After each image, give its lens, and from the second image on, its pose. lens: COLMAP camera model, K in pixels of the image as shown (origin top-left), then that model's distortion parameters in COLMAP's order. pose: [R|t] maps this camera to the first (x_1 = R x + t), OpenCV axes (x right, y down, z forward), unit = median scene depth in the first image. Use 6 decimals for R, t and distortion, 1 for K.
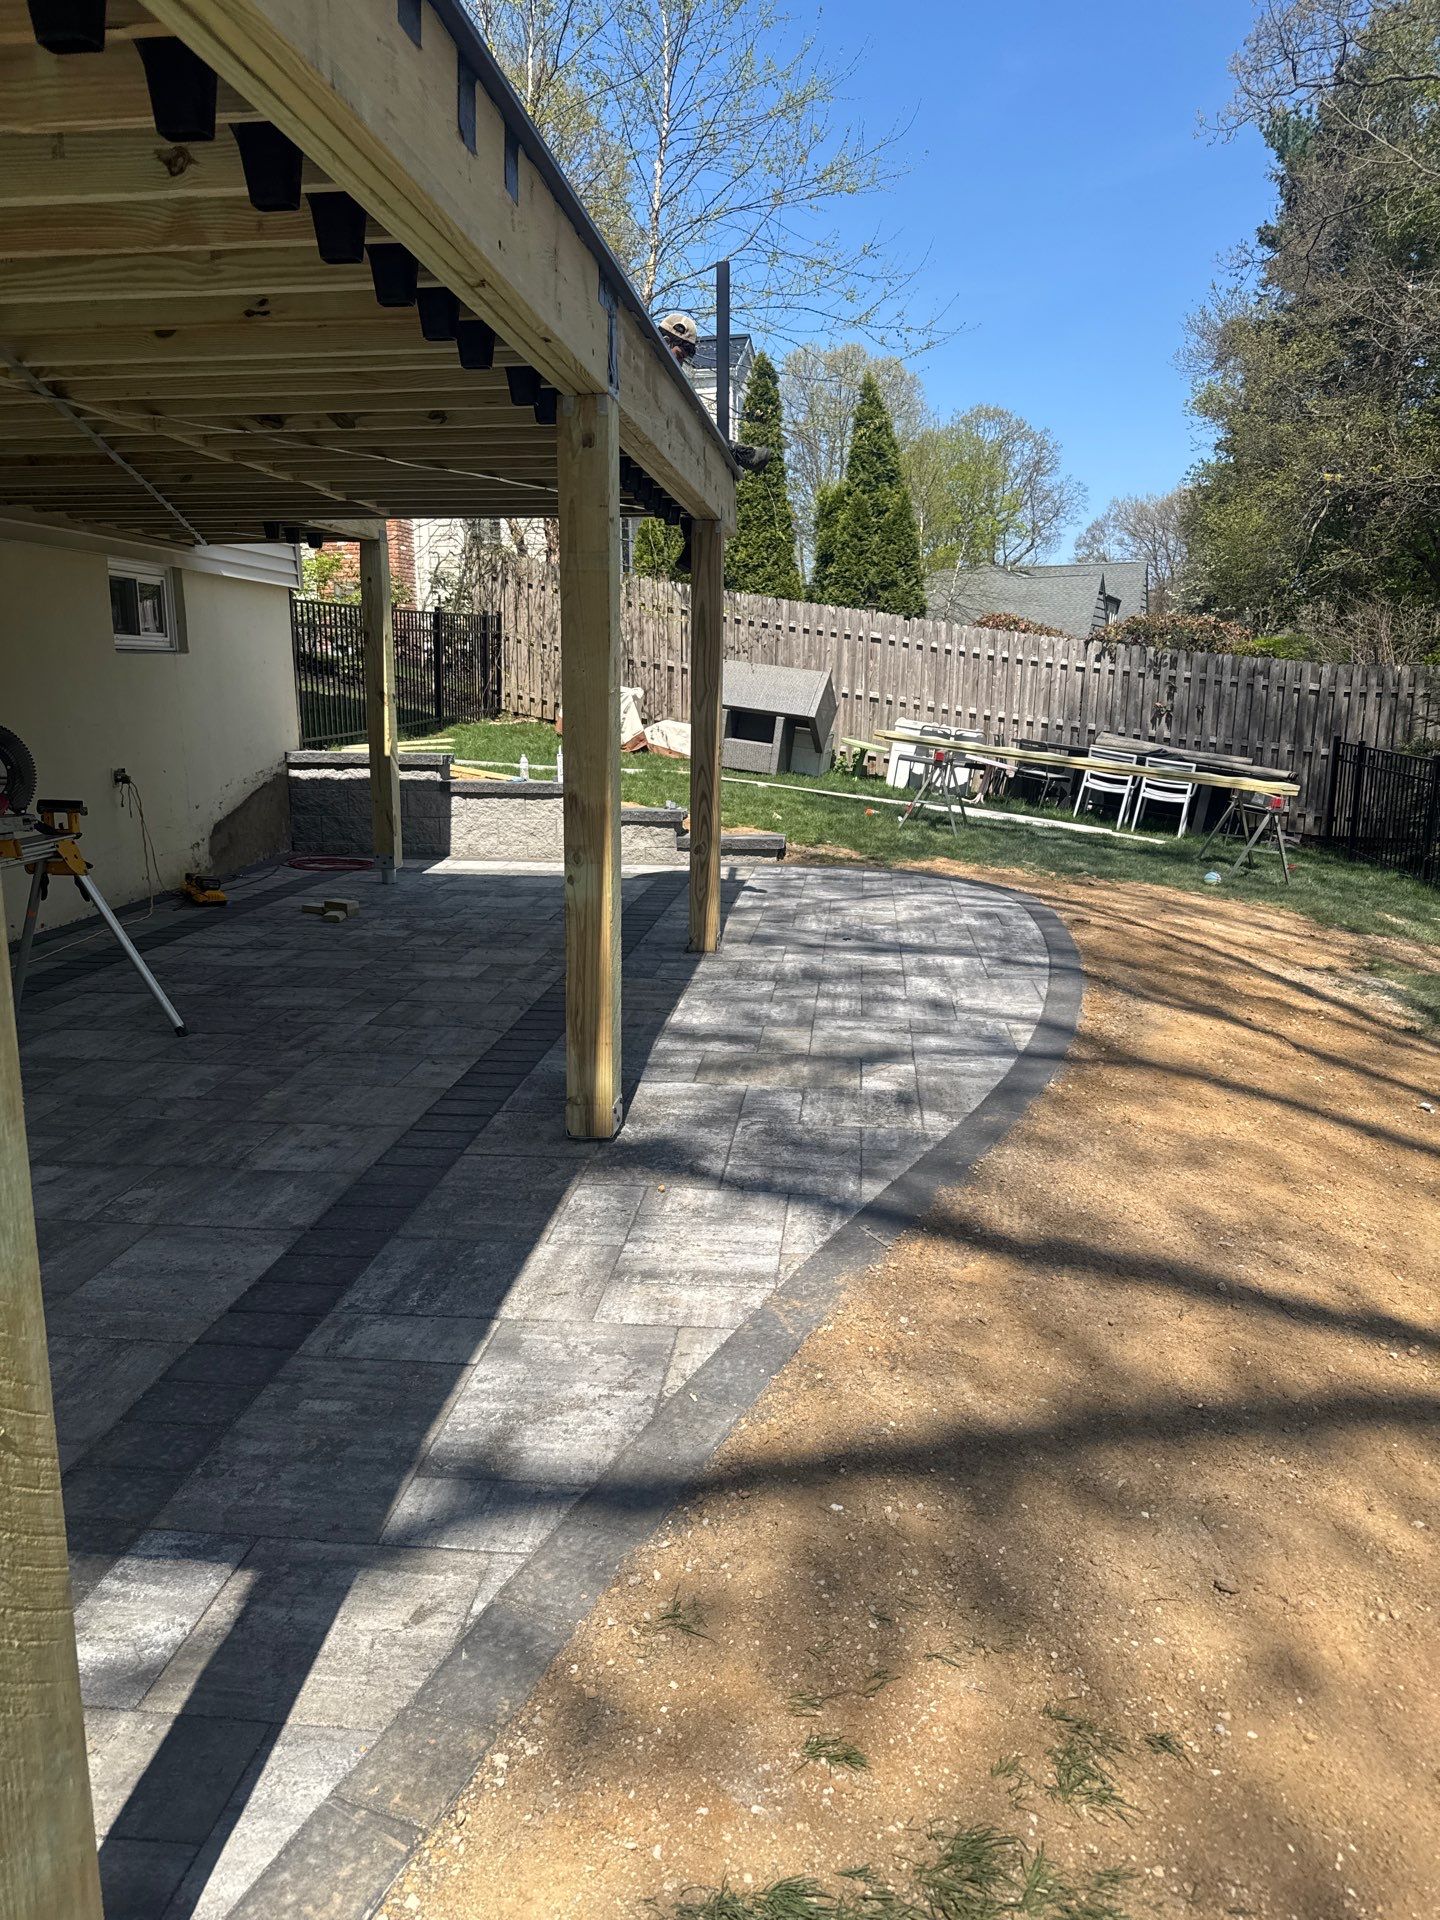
lens RADIAL K [[1253.9, 0, 810.5], [0, 1253.9, 952.6], [0, 0, 1]] dist [0.149061, -0.260349]
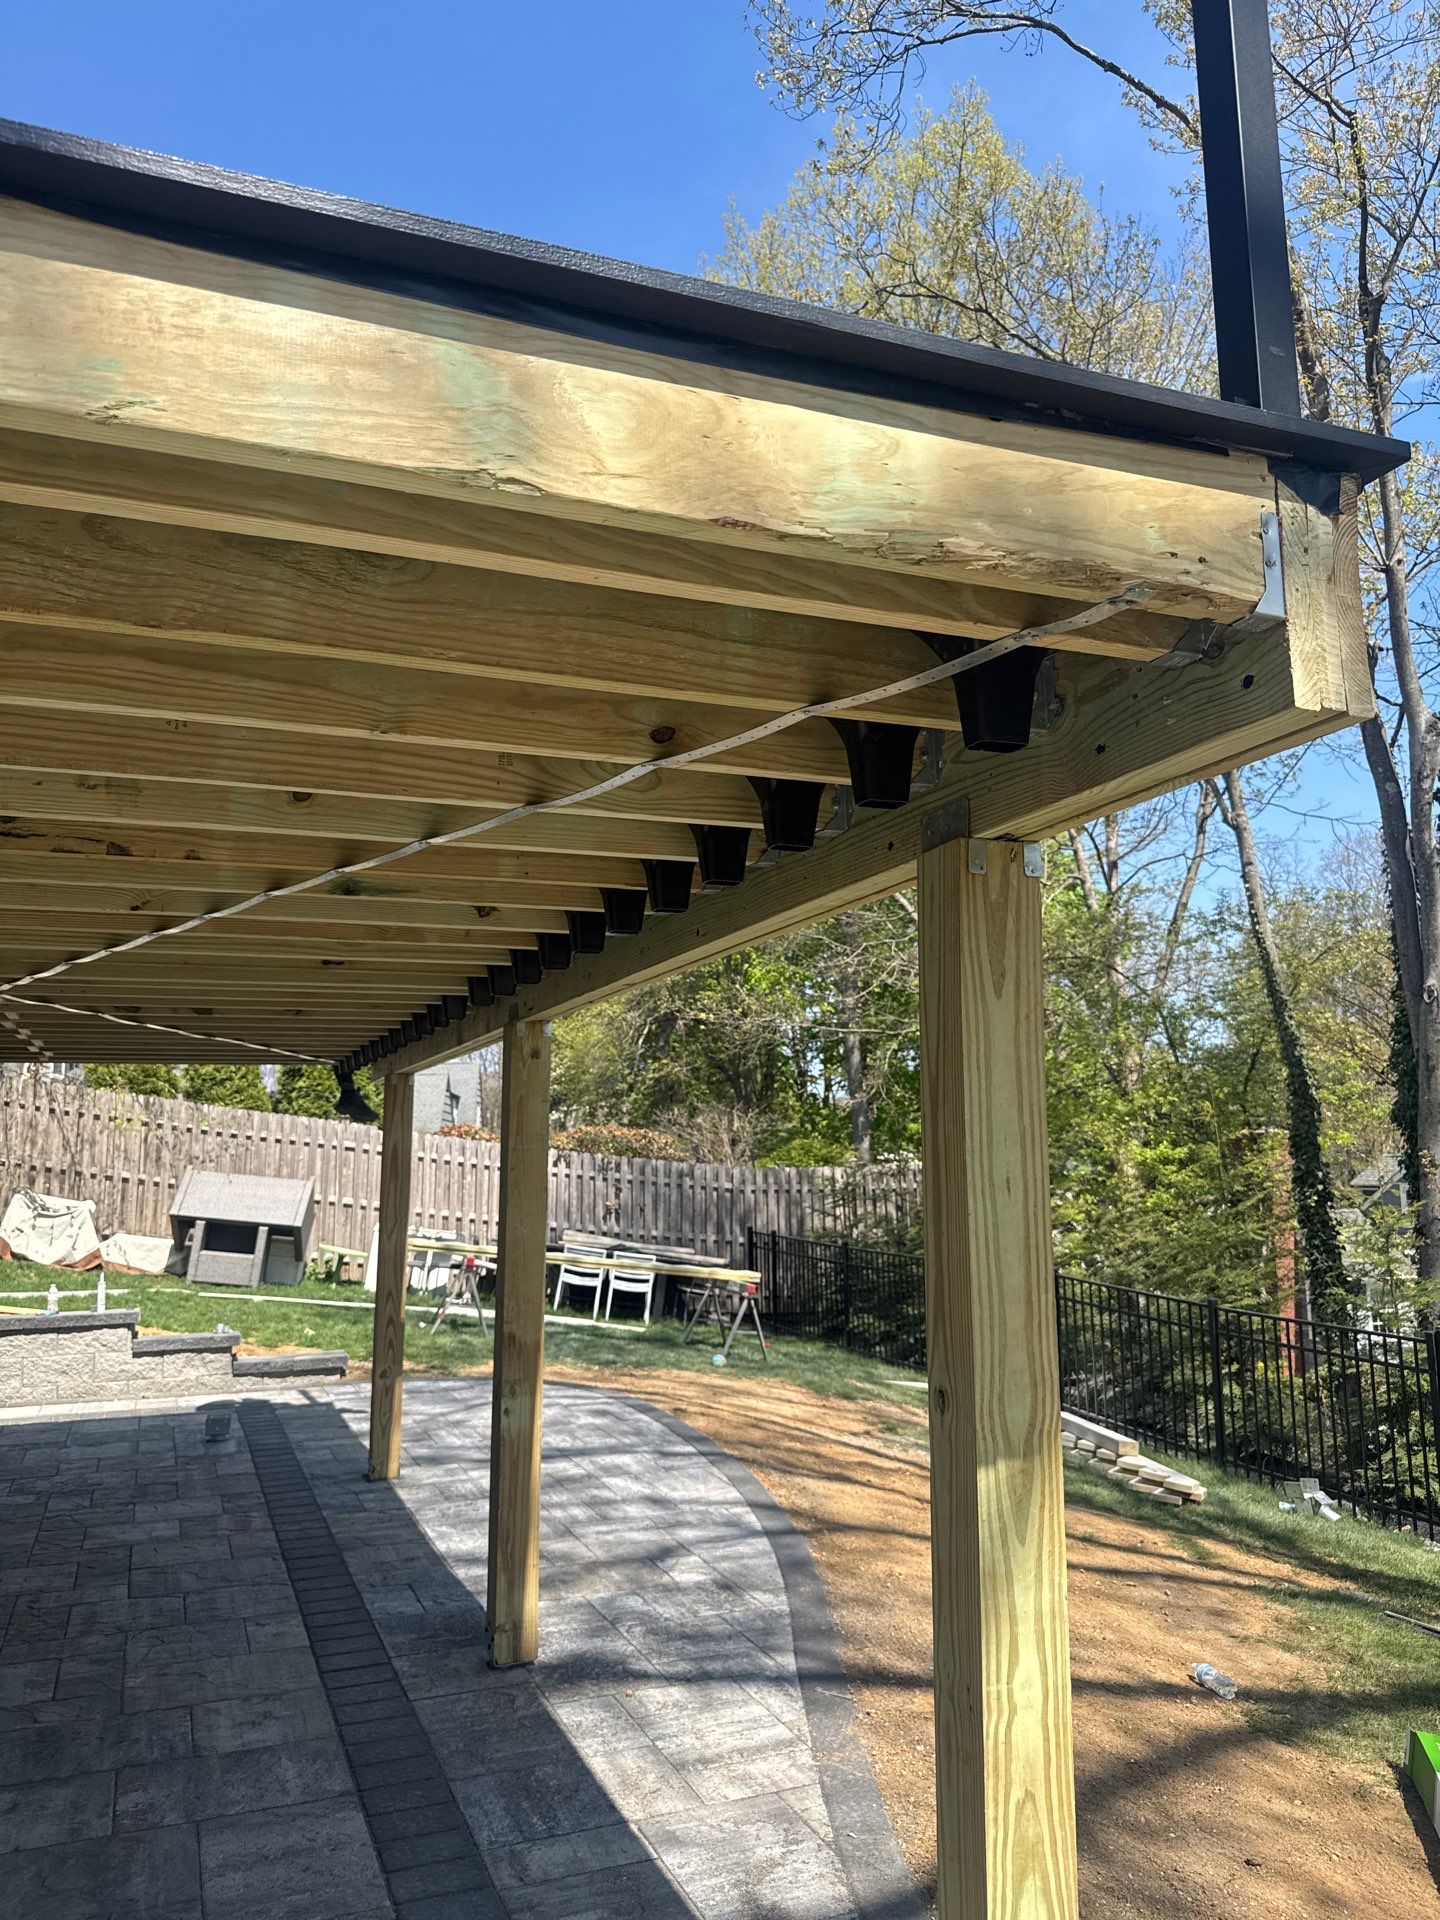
lens RADIAL K [[1241.9, 0, 720.0], [0, 1241.9, 960.0], [0, 0, 1]] dist [0.004849, -0.017249]
pose [[0.902063, 0.052915, 0.428349, -0.163707], [0.108145, 0.933086, -0.343010, -0.010319], [-0.417837, 0.355740, 0.835979, -0.056737]]
